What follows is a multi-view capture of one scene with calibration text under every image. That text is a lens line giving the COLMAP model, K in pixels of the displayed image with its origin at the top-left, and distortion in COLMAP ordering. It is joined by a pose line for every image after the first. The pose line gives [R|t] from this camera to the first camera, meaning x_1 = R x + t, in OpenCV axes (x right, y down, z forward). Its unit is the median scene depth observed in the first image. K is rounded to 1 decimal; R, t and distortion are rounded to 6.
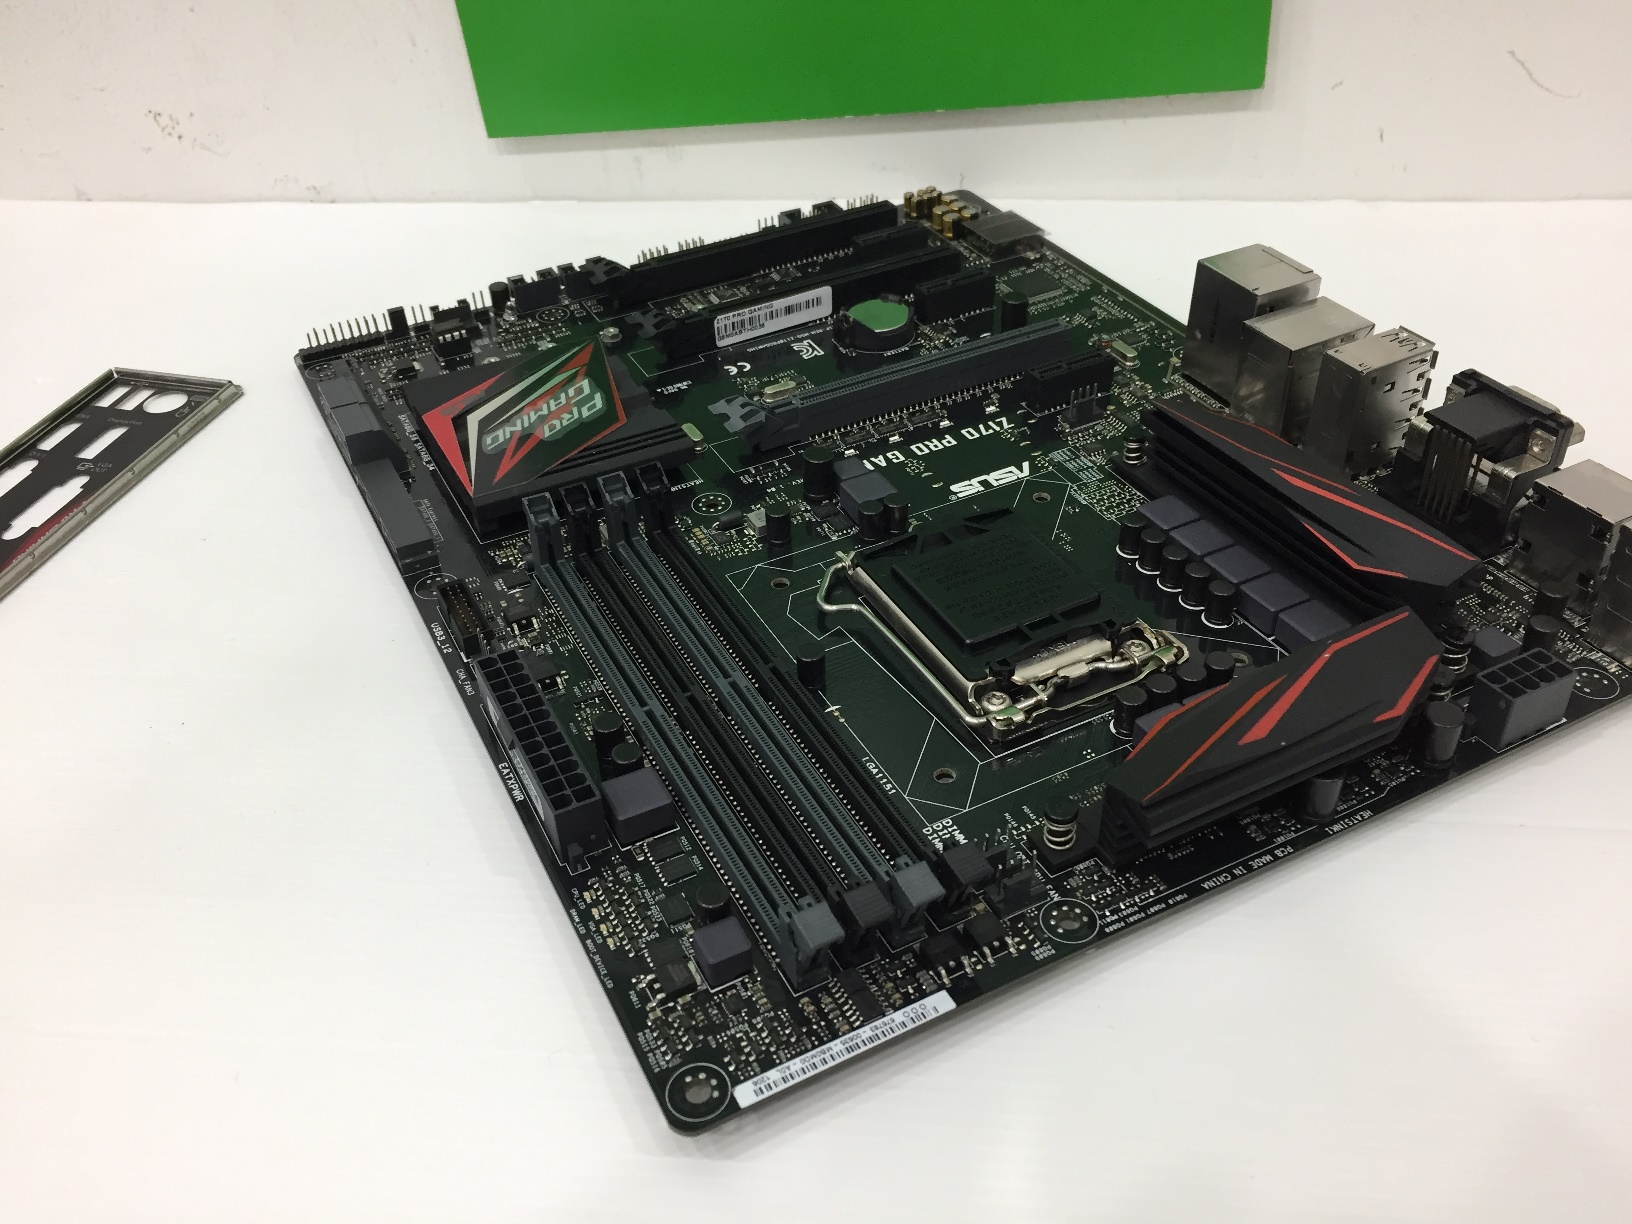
lens RADIAL K [[1423.1, 0, 820.0], [0, 1423.1, 615.7], [0, 0, 1]] dist [0.015270, -0.007636]
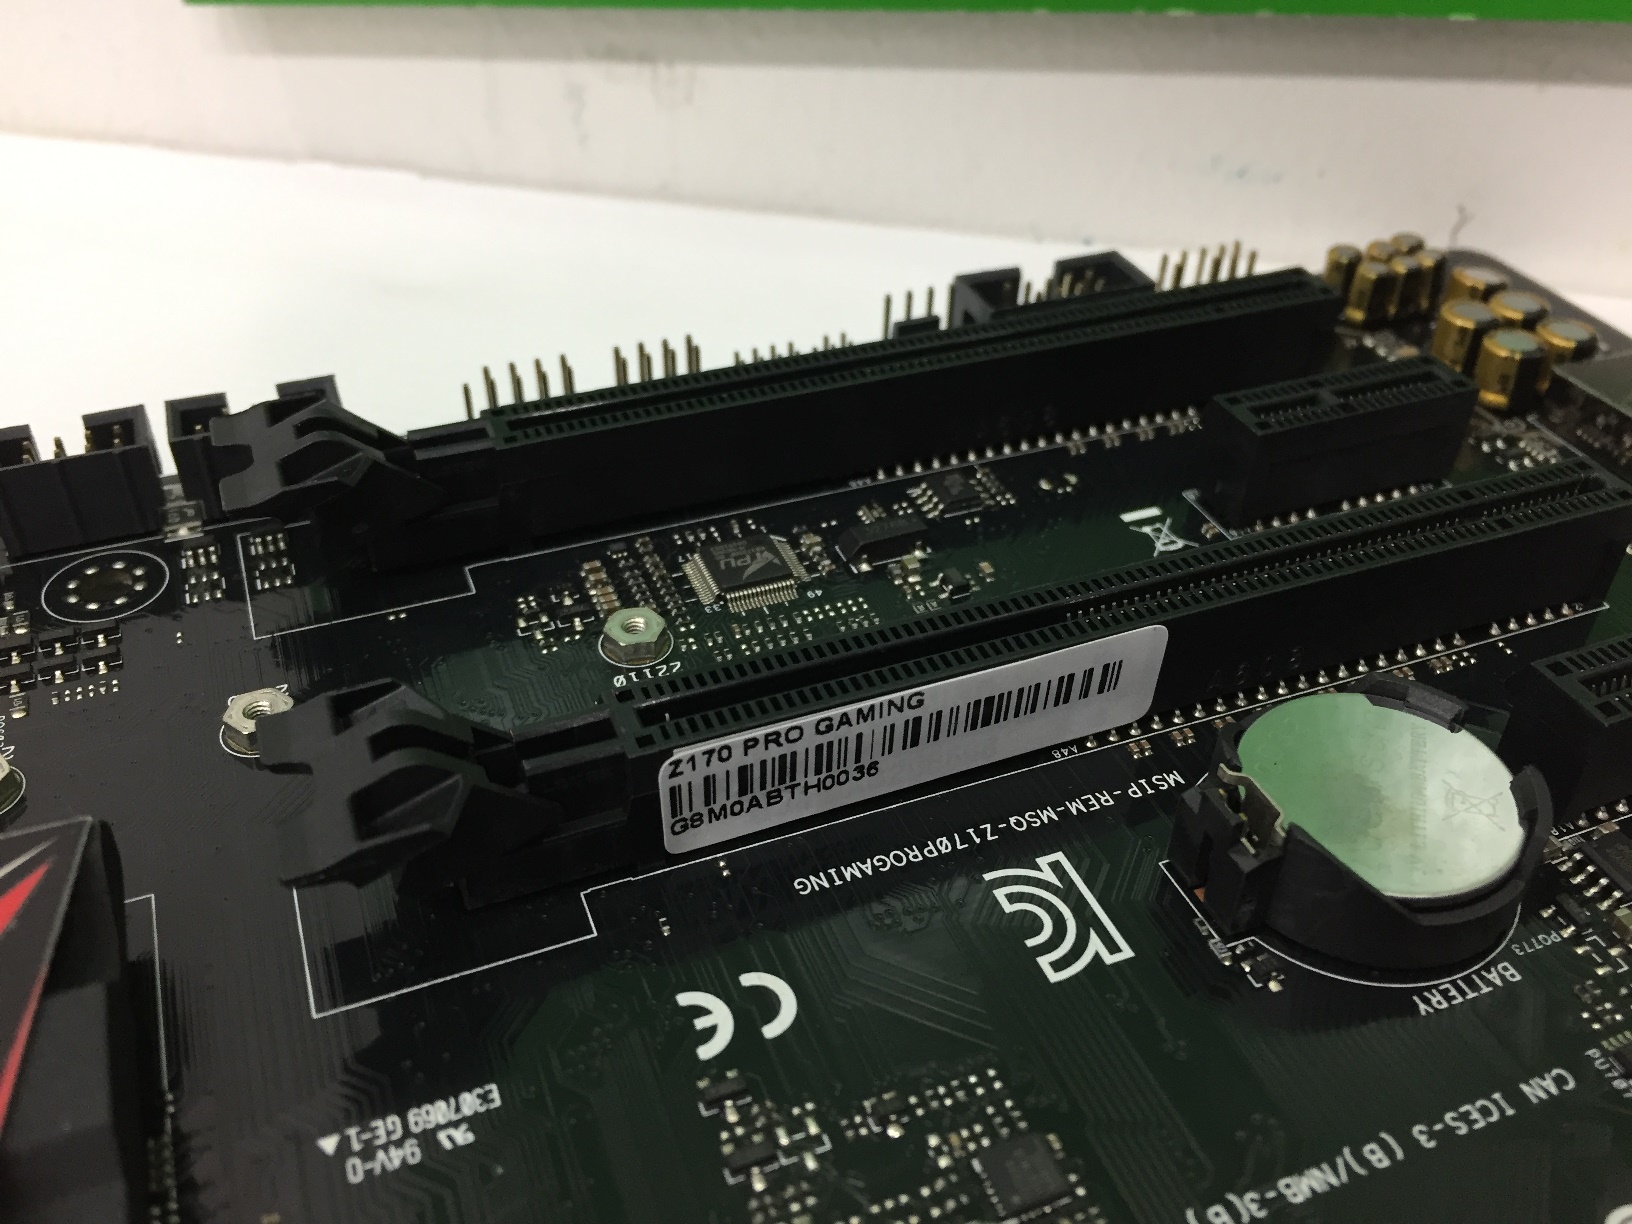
lens RADIAL K [[1423.1, 0, 820.0], [0, 1423.1, 615.7], [0, 0, 1]] dist [0.015270, -0.007636]
pose [[0.993987, 0.100263, -0.044009, -0.040964], [-0.100614, 0.994908, -0.005841, -0.227799], [0.043199, 0.010234, 0.999014, 0.765587]]
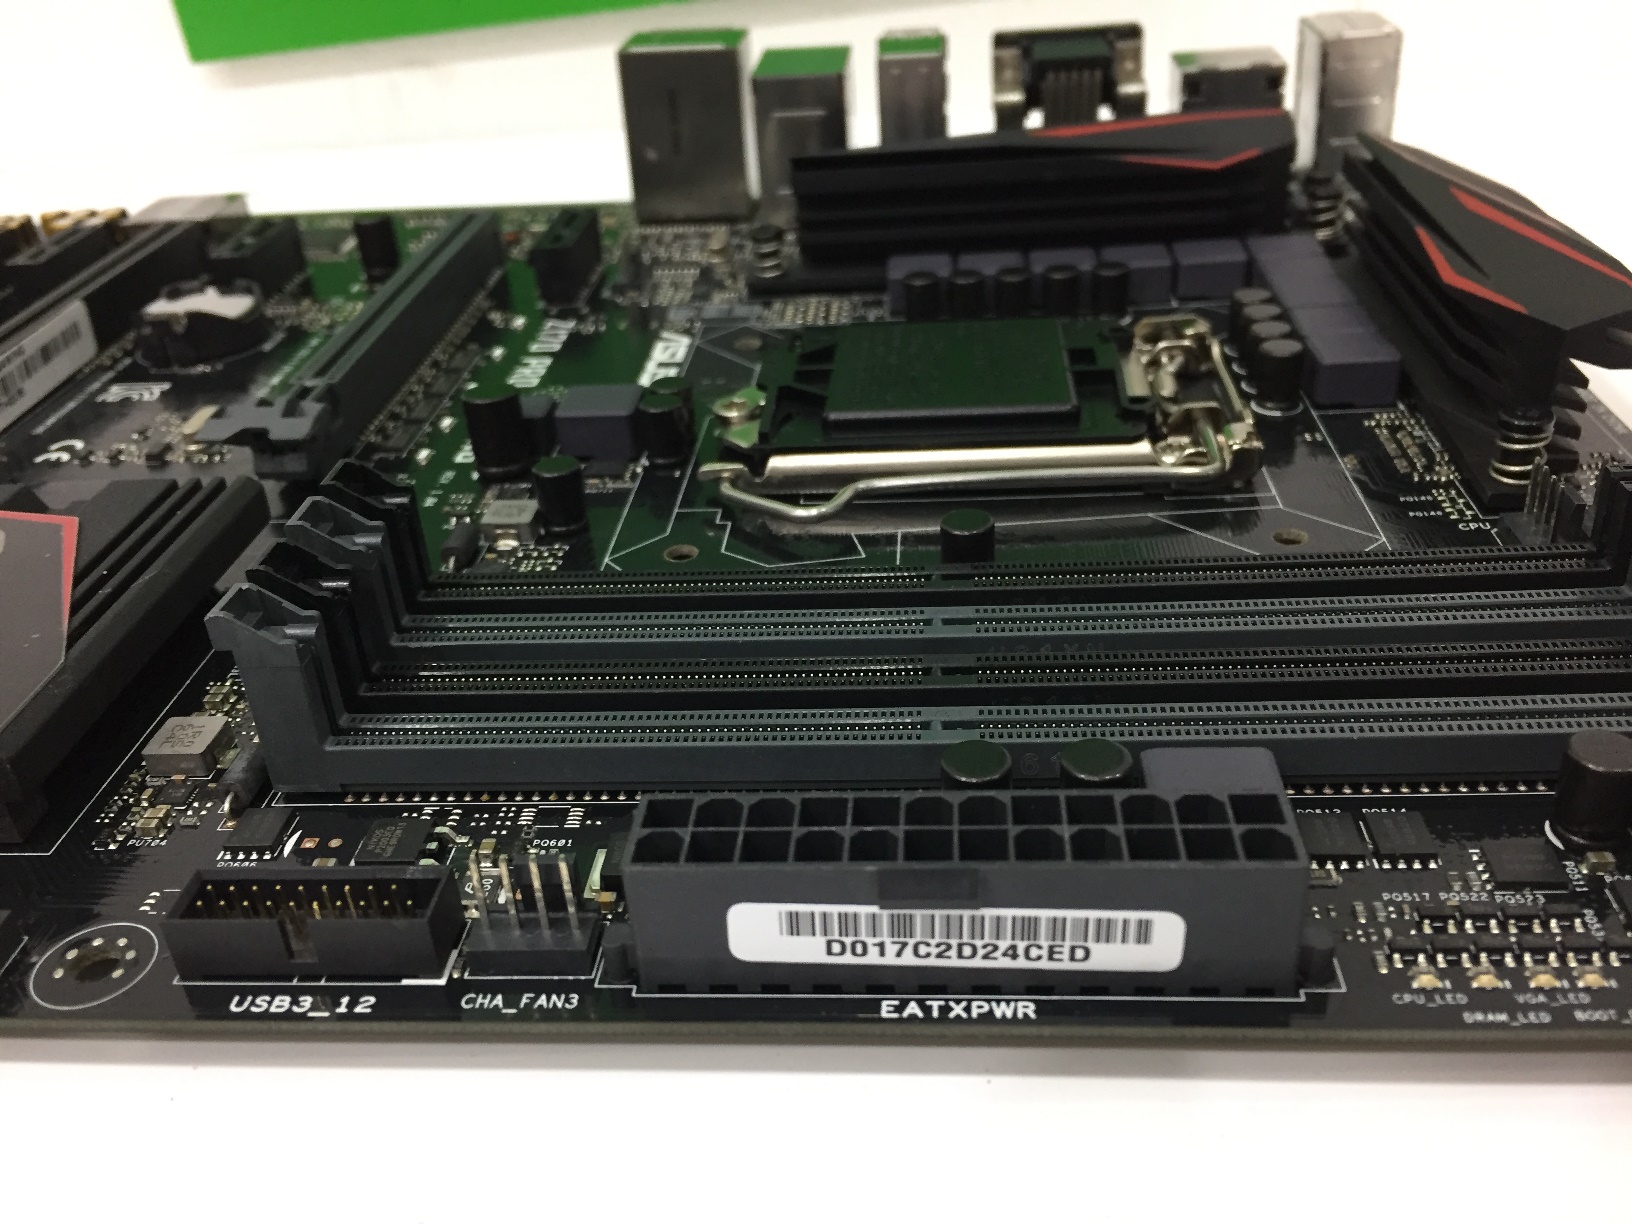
lens RADIAL K [[1423.1, 0, 820.0], [0, 1423.1, 615.7], [0, 0, 1]] dist [0.015270, -0.007636]
pose [[0.520268, -0.441299, 0.731147, -0.313217], [0.561525, 0.821819, 0.096457, -0.019491], [-0.643437, 0.360374, 0.675366, 0.481885]]
